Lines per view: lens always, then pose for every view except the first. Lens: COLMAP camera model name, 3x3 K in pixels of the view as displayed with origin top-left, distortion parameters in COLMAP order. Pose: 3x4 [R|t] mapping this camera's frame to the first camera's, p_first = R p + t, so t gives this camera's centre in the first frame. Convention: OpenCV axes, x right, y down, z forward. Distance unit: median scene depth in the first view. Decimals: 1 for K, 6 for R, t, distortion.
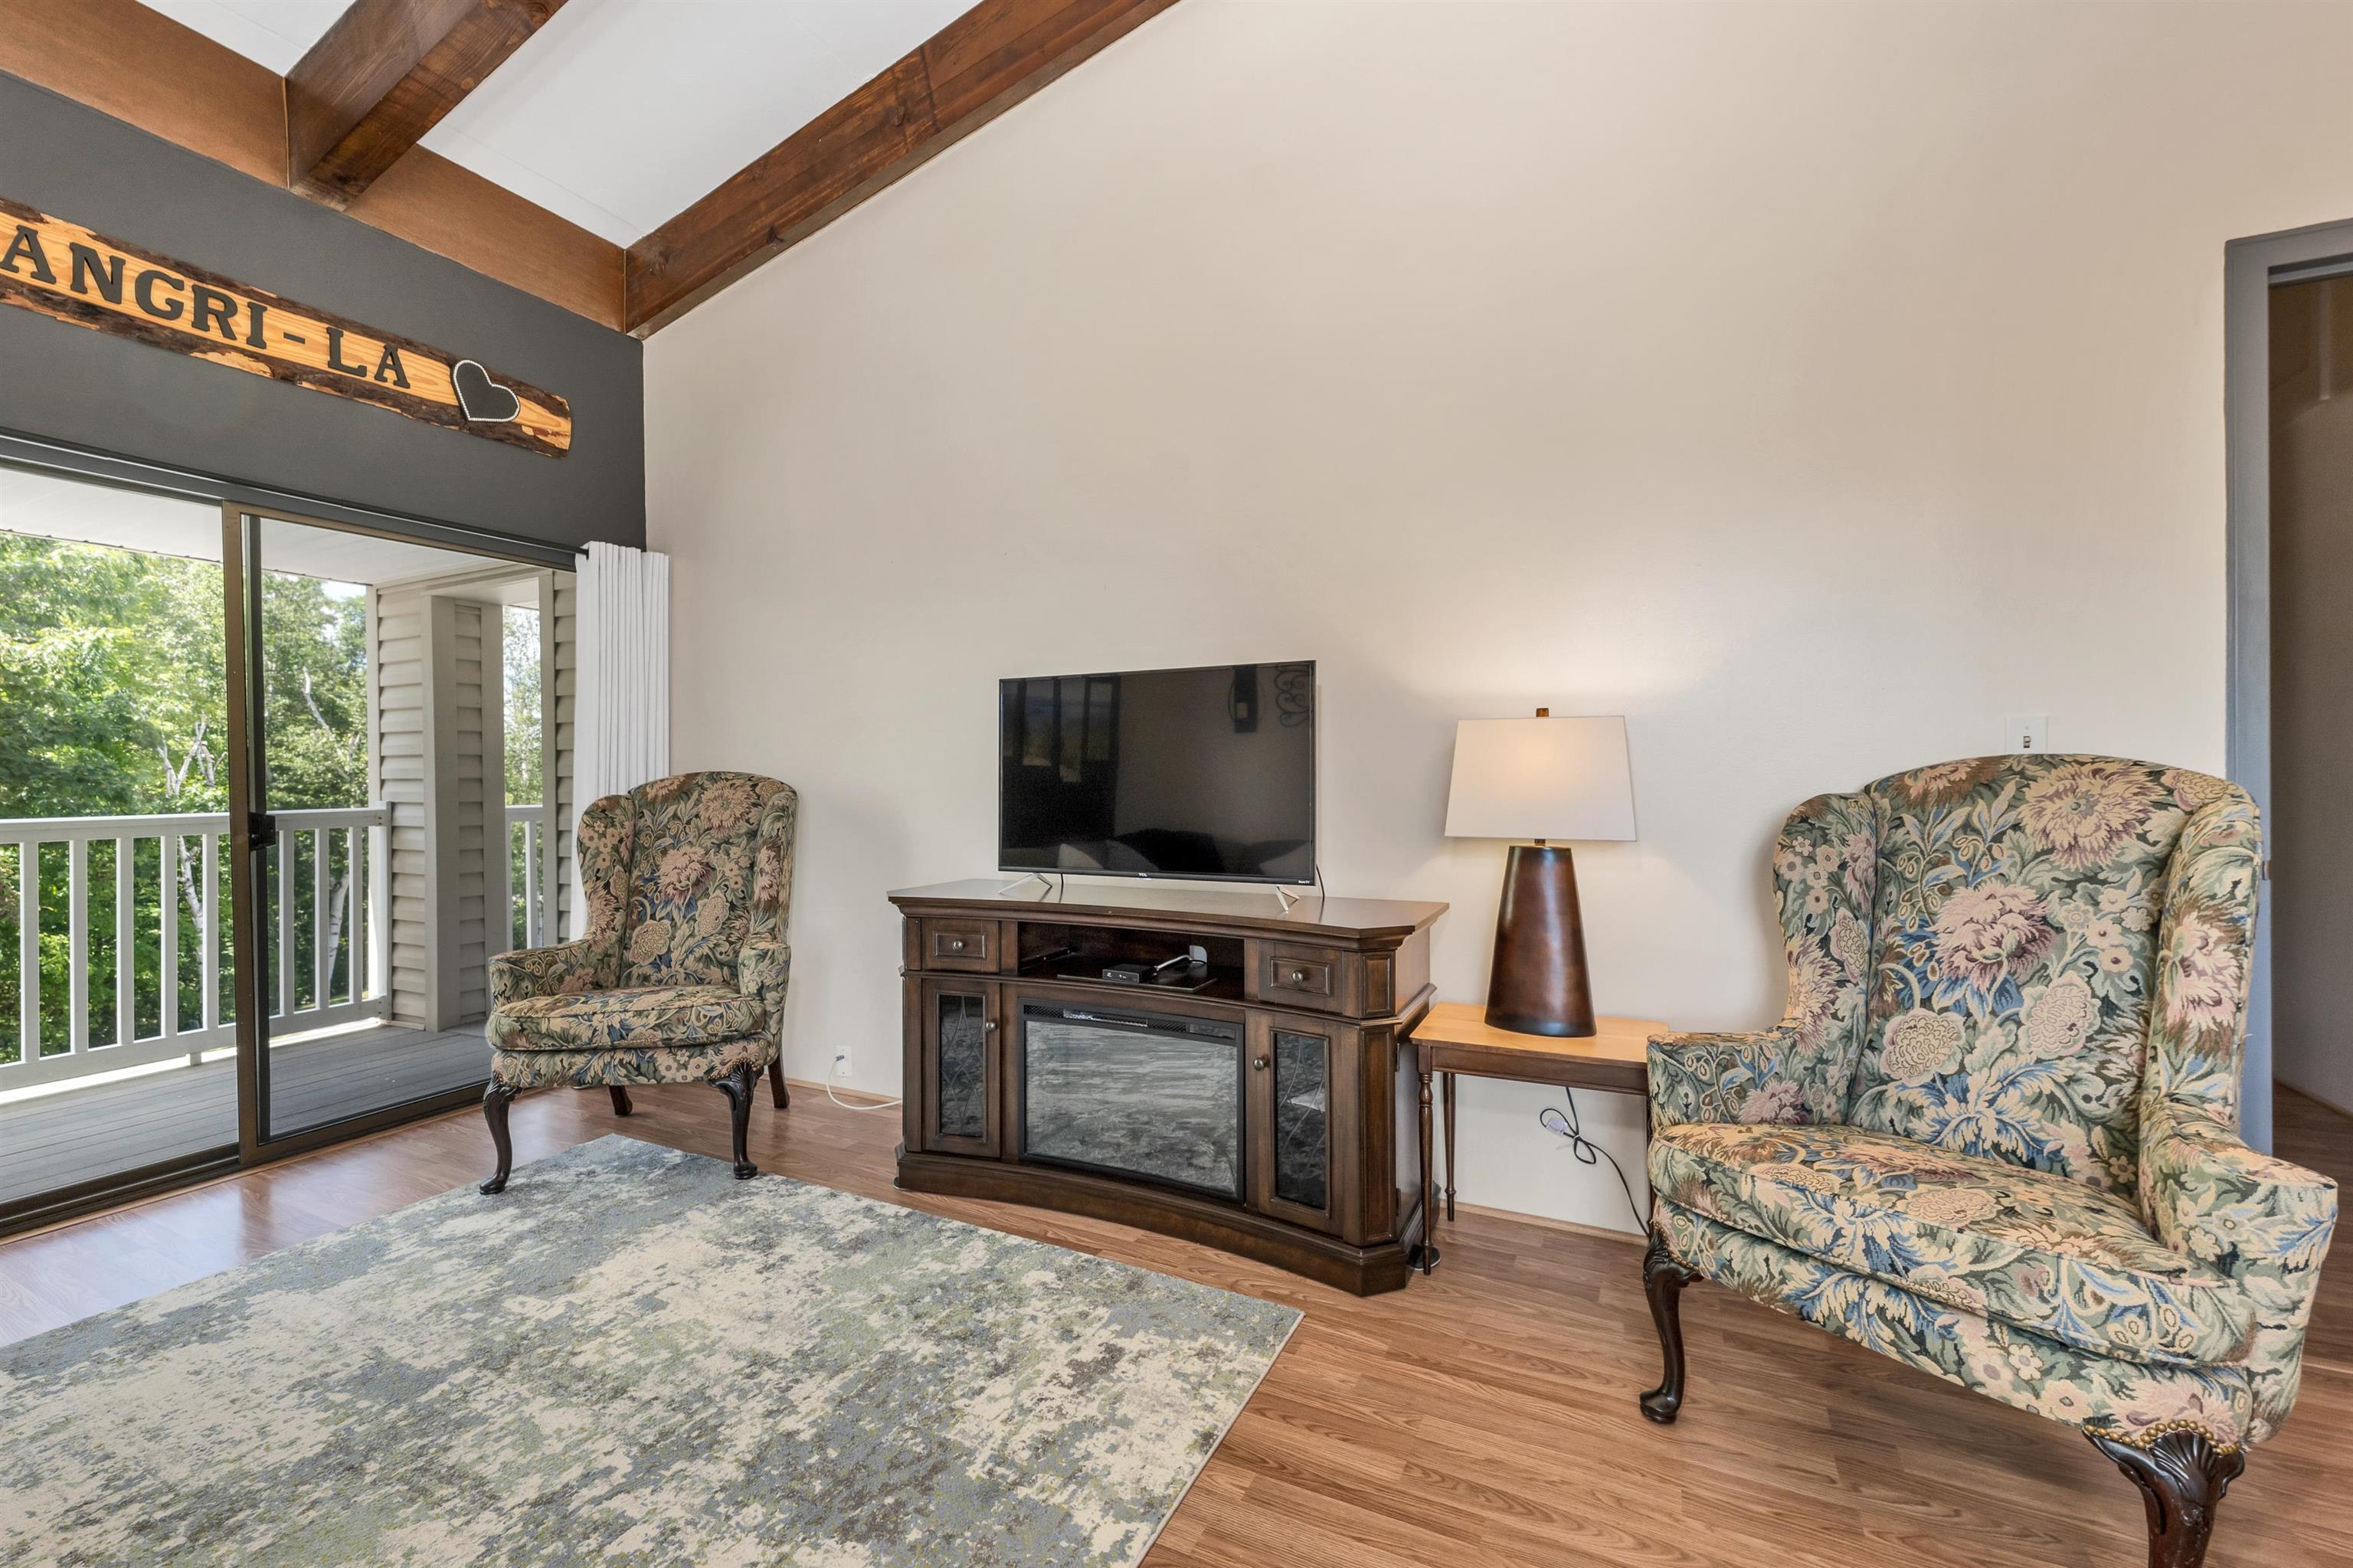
lens RADIAL K [[976.8, 0, 1174.6], [0, 976.8, 784.6], [0, 0, 1]] dist [0.002896, -0.000086]
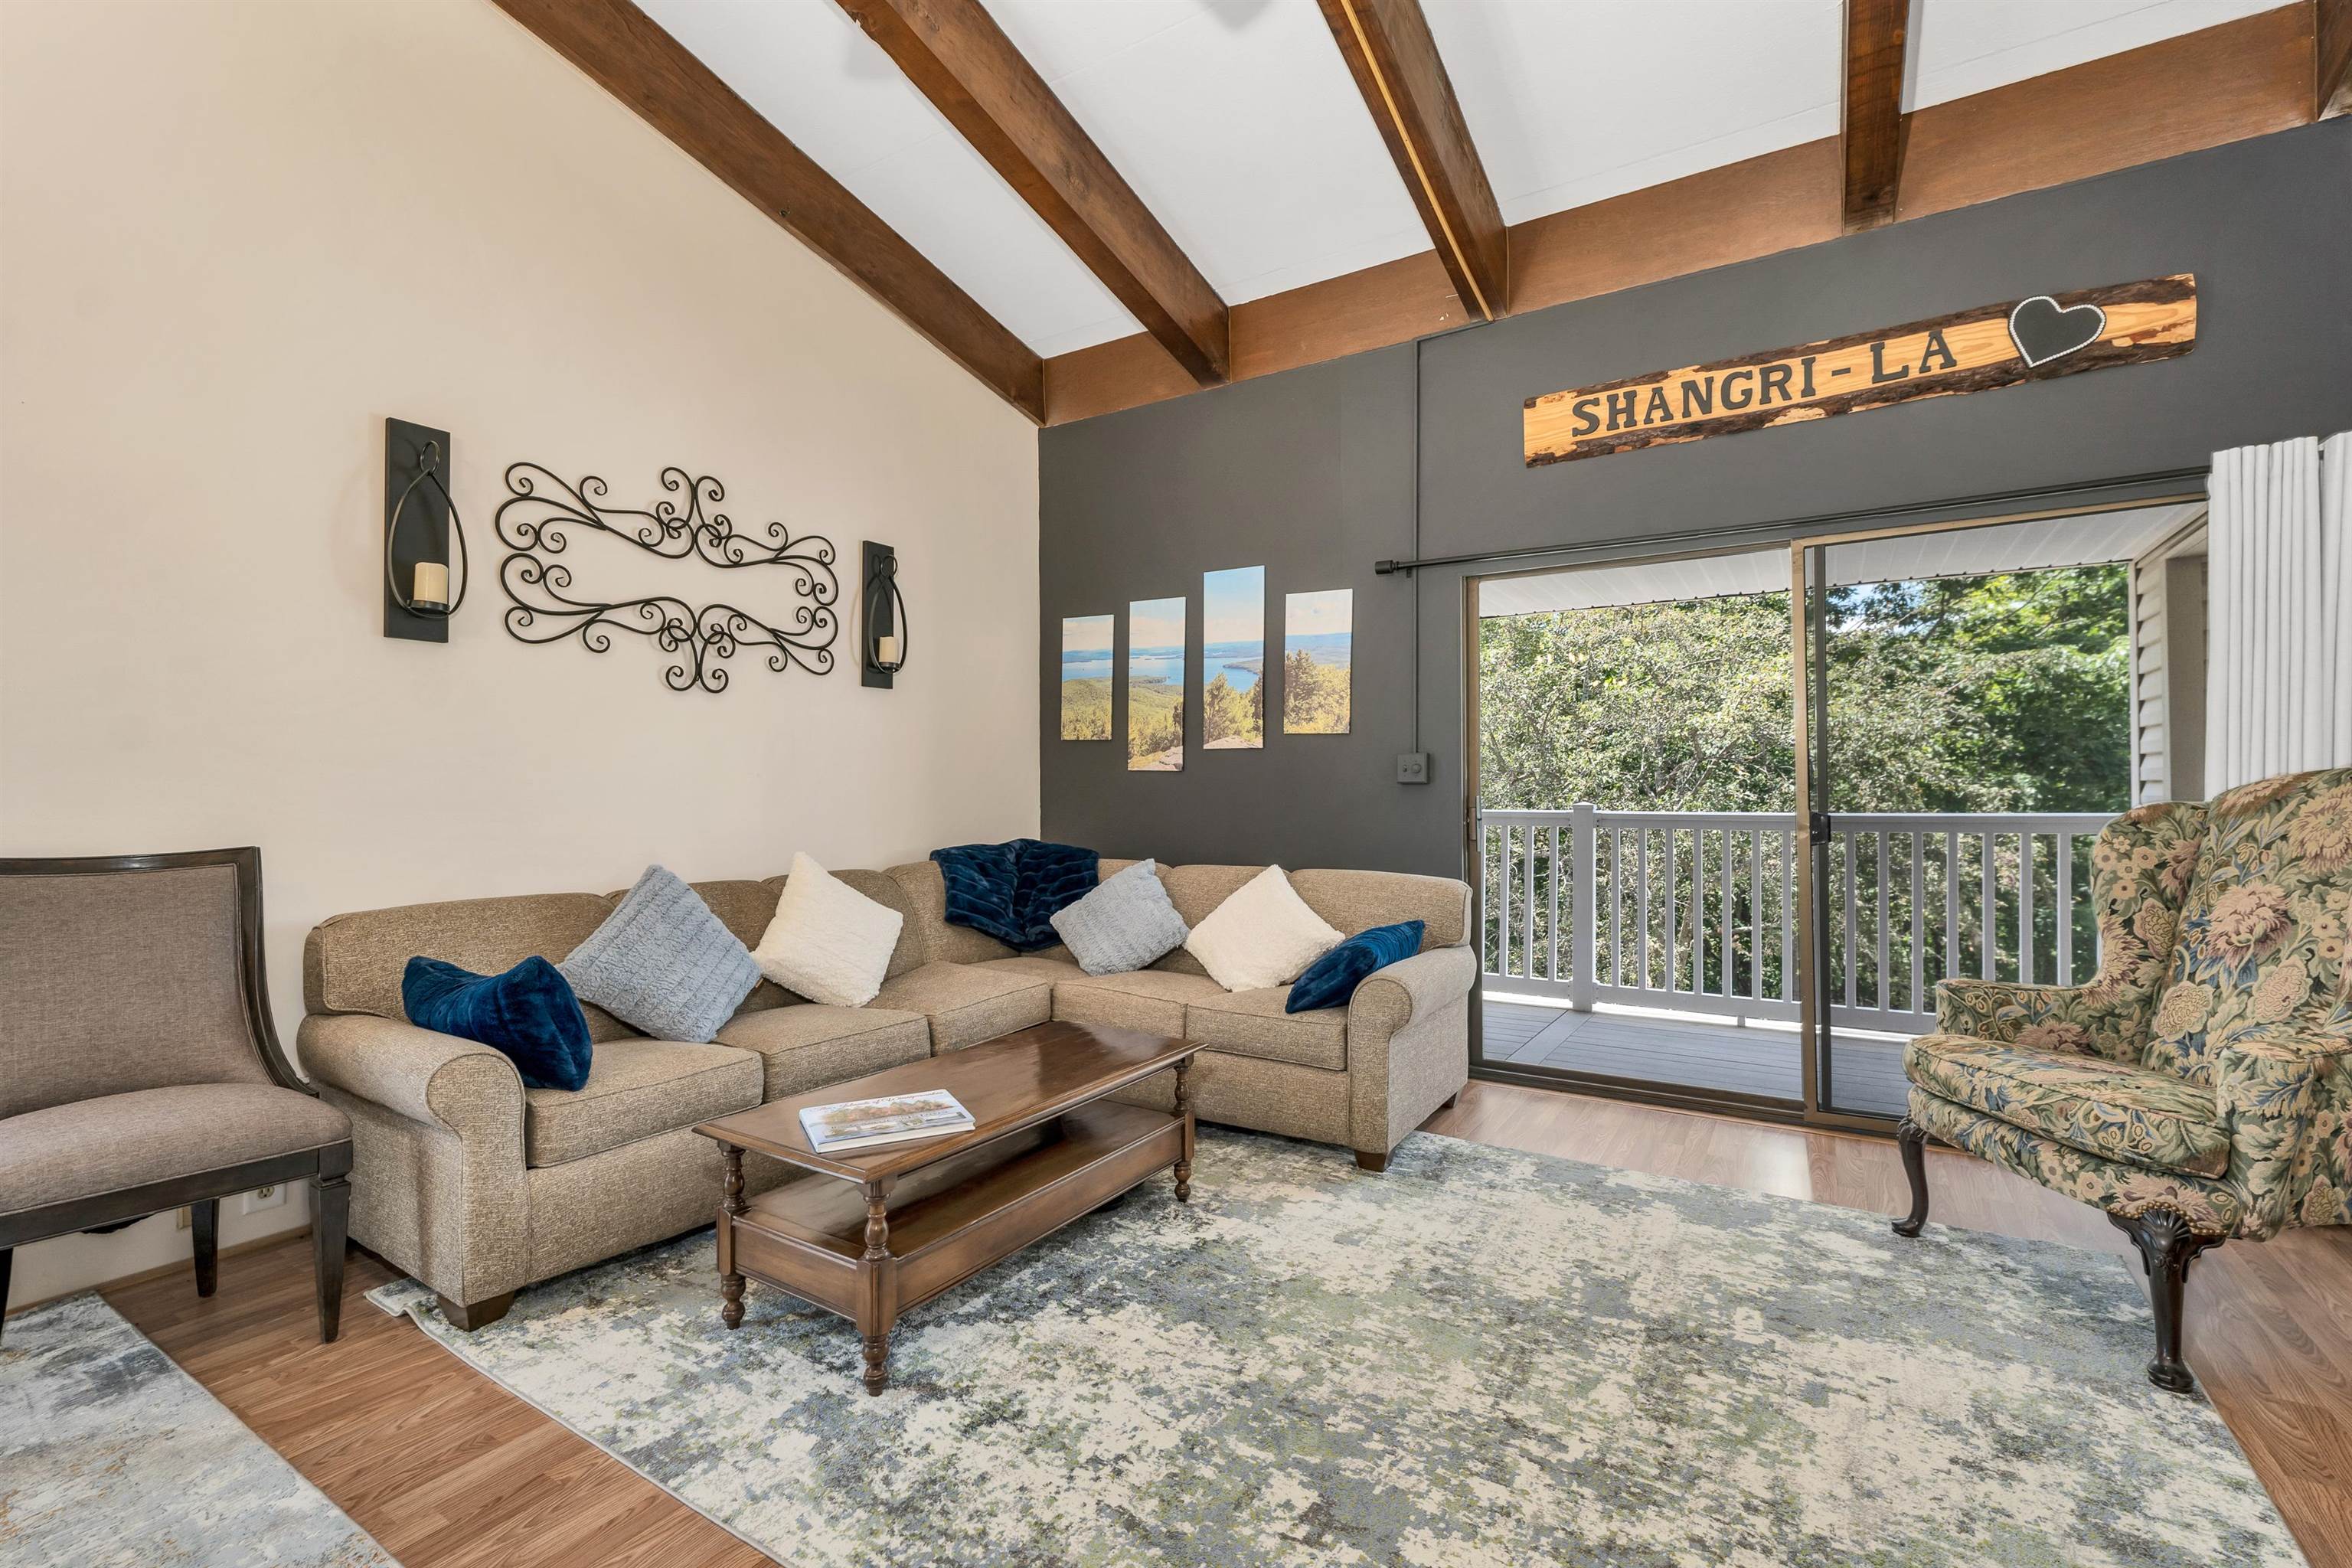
lens RADIAL K [[1025.4, 0, 1161.6], [0, 1025.4, 781.5], [0, 0, 1]] dist [0.002143, -0.000482]
pose [[-0.101095, -0.001049, -0.994876, 0.327559], [-0.001455, 0.999999, -0.000907, -0.003792], [0.994876, 0.001356, -0.101096, 0.407489]]
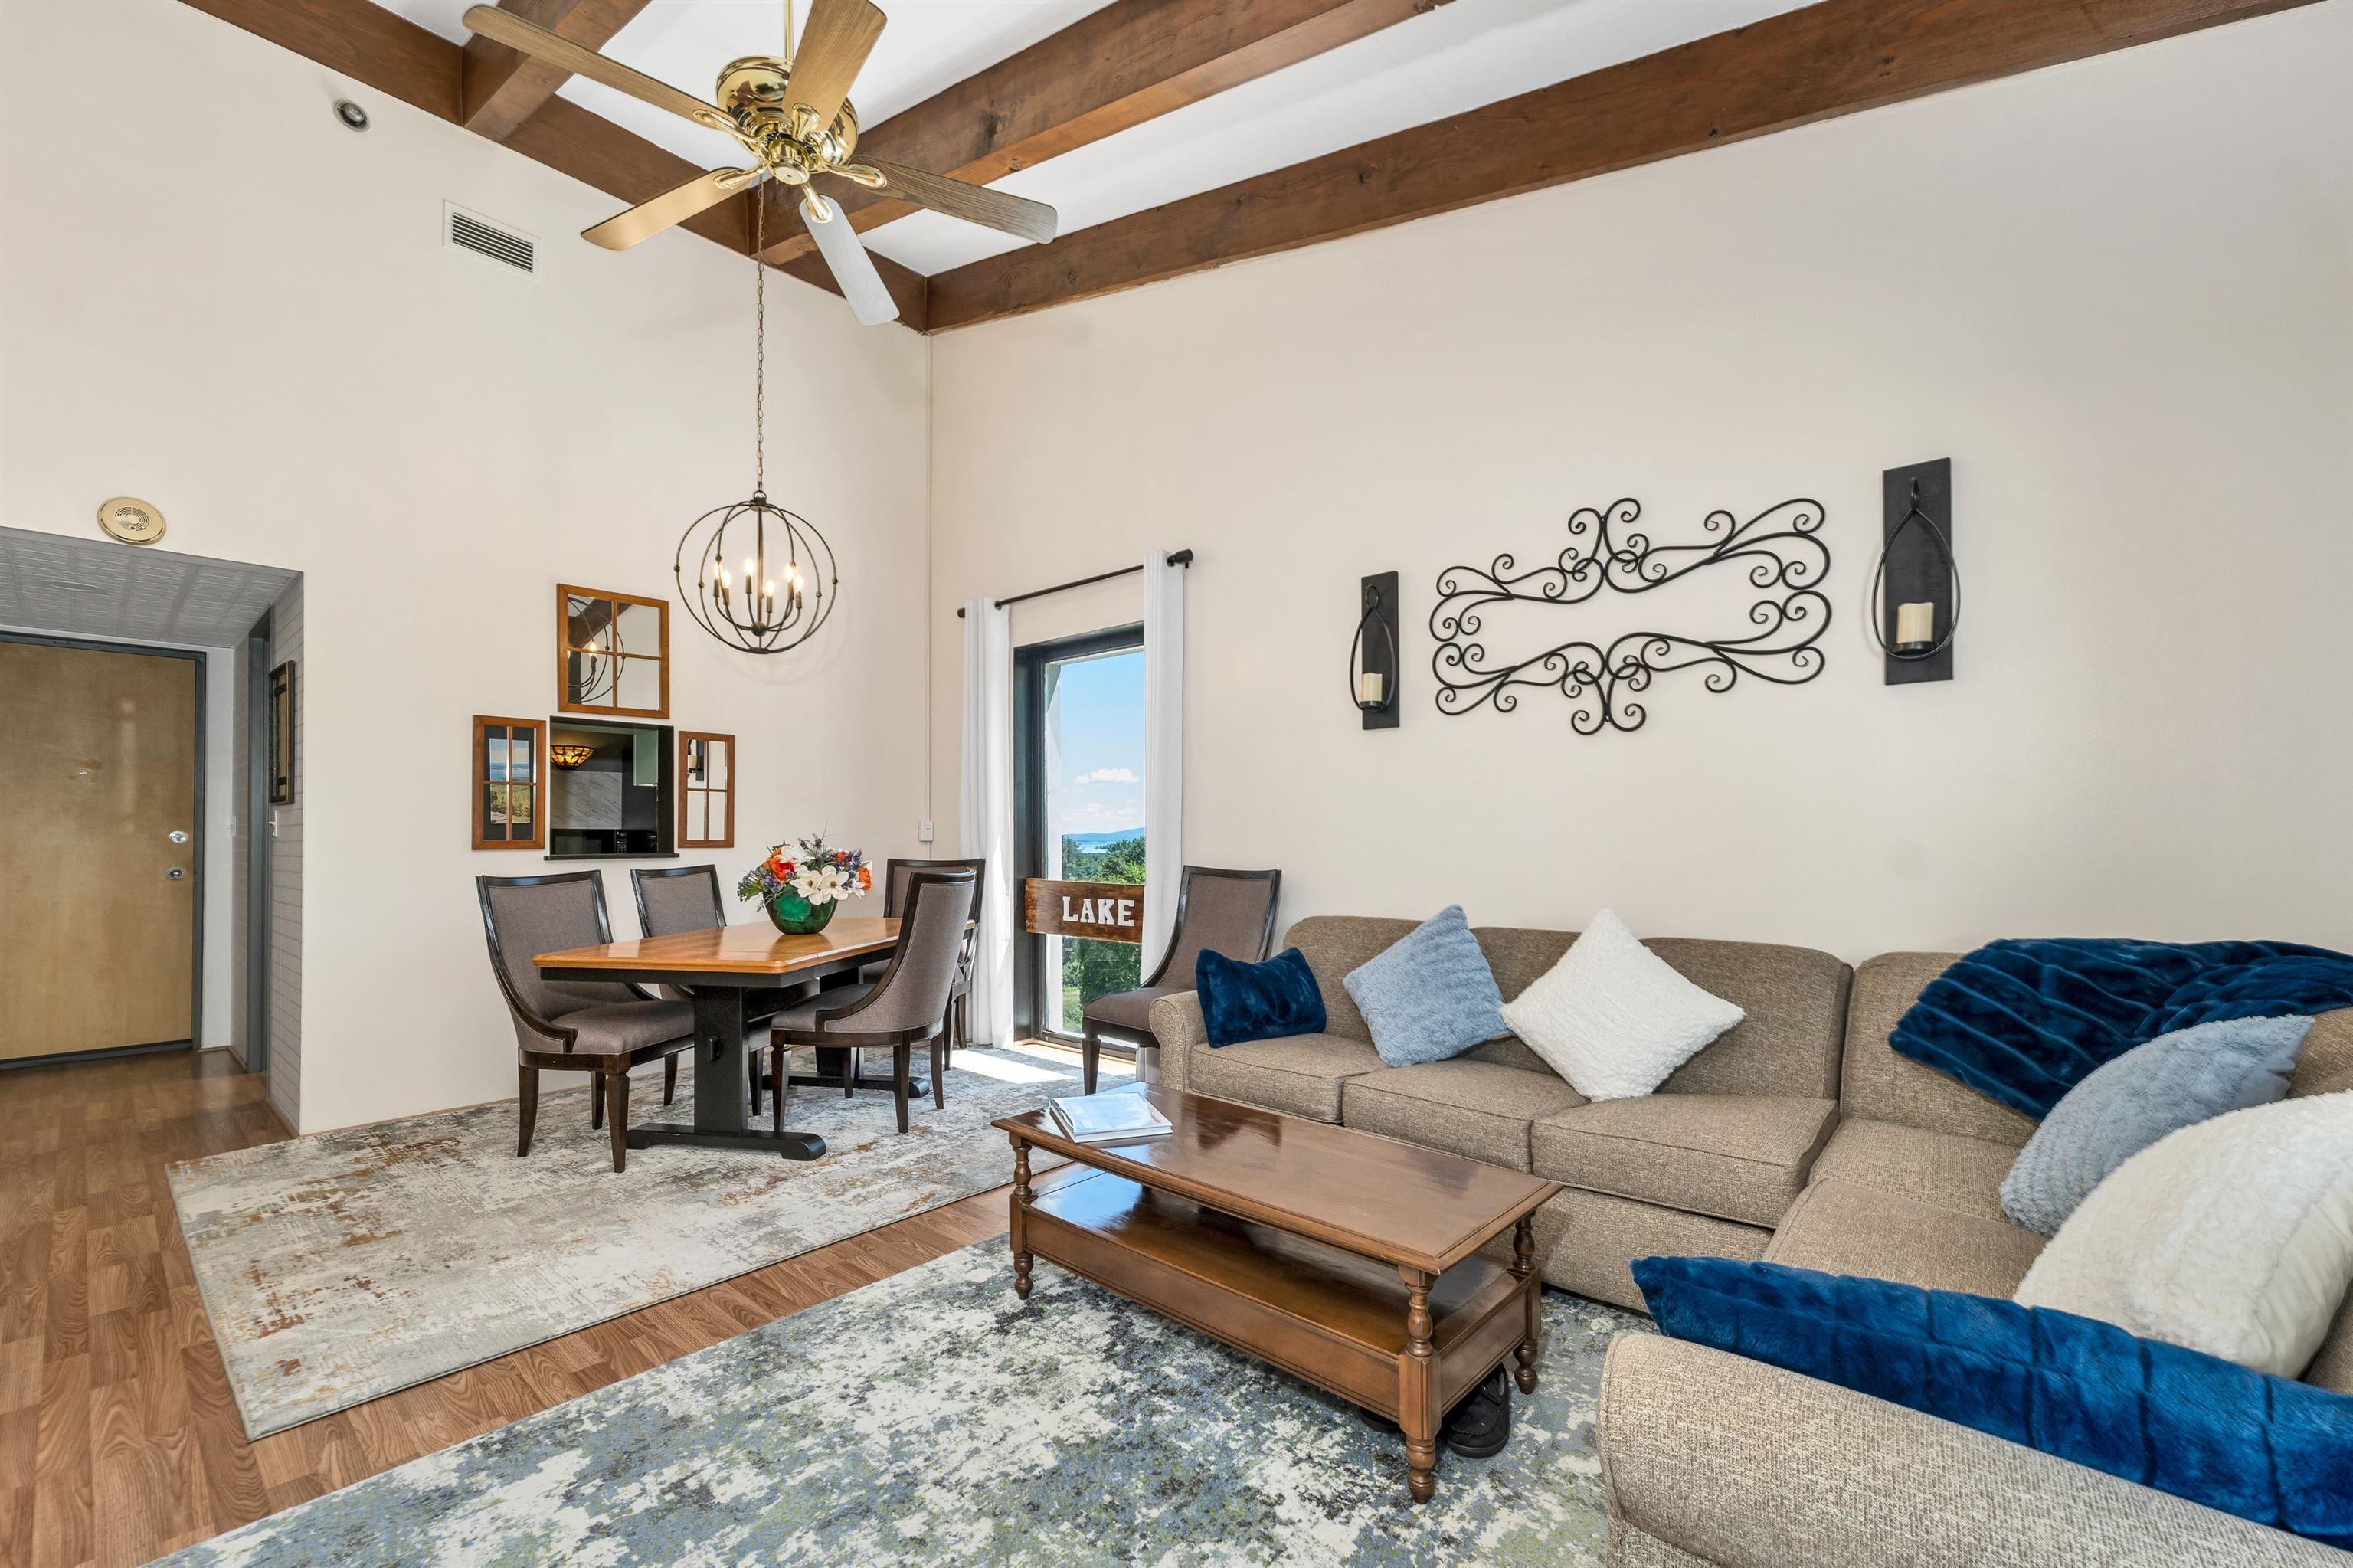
lens RADIAL K [[976.8, 0, 1189.9], [0, 976.8, 821.7], [0, 0, 1]] dist [0.002896, -0.000086]
pose [[-0.968402, 0.012613, 0.249074, -0.732792], [0.010808, 0.999905, -0.008611, -0.005903], [-0.249159, -0.005647, -0.968446, 0.967611]]
